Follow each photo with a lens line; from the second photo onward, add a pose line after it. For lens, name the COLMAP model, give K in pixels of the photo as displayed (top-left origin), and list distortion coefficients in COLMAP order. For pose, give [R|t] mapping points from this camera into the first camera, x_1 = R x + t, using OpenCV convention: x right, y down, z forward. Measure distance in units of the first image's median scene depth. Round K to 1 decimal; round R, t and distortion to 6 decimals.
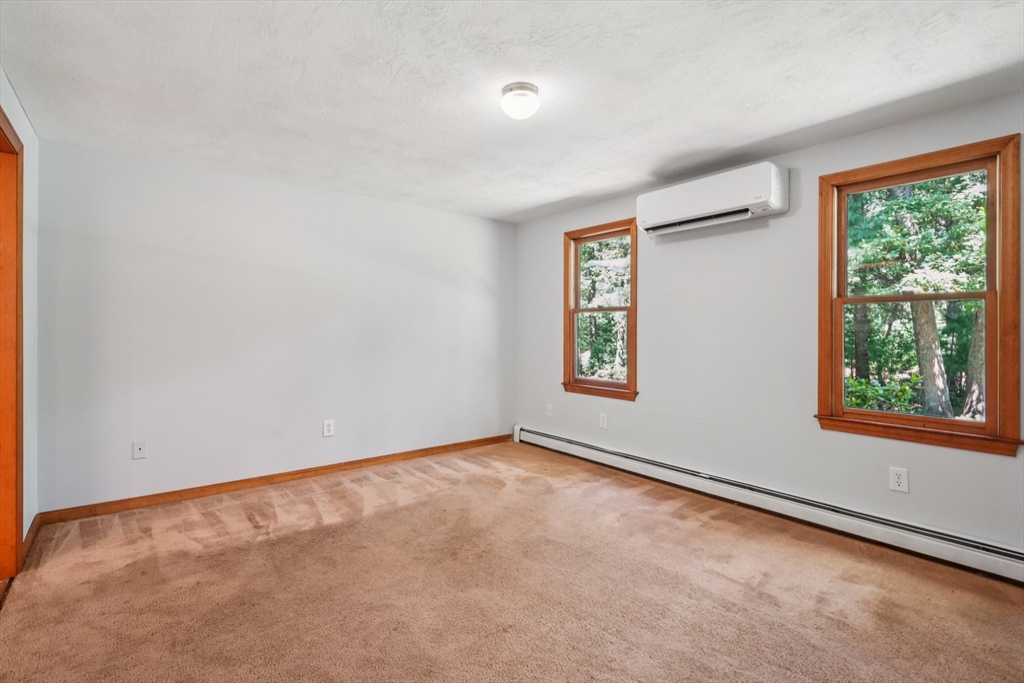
lens RADIAL K [[477.0, 0, 506.0], [0, 477.0, 326.4], [0, 0, 1]] dist [-0.003896, 0.000781]
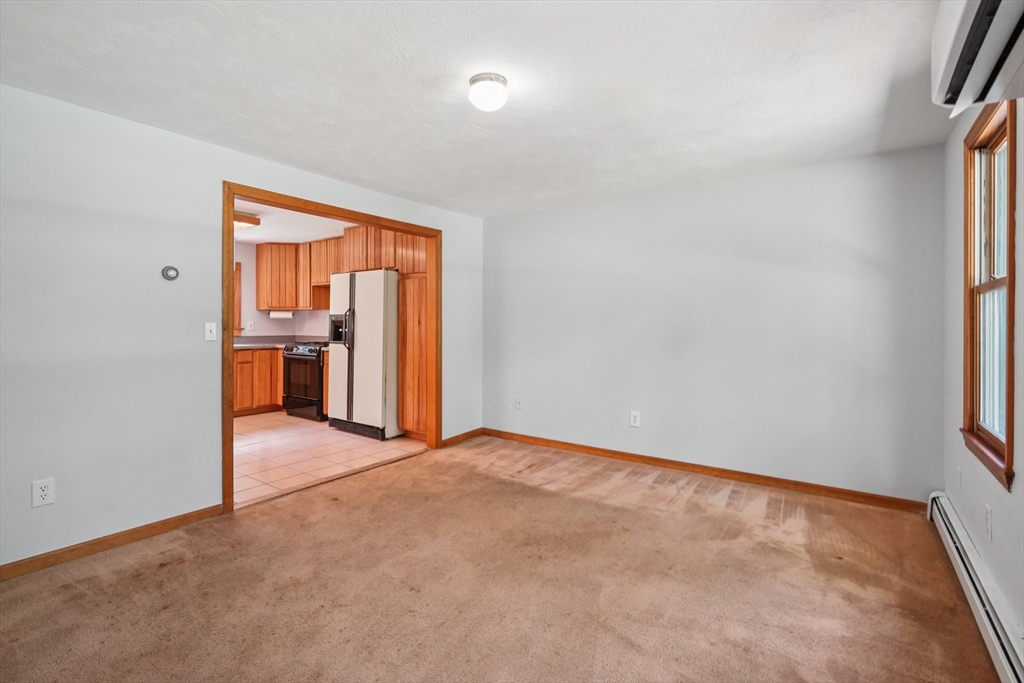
lens RADIAL K [[477.0, 0, 506.0], [0, 477.0, 326.4], [0, 0, 1]] dist [-0.003896, 0.000781]
pose [[0.262526, 0.003014, -0.964920, 0.682090], [0.005563, 0.999974, 0.004637, 0.004282], [0.964909, -0.006585, 0.262502, 0.545319]]
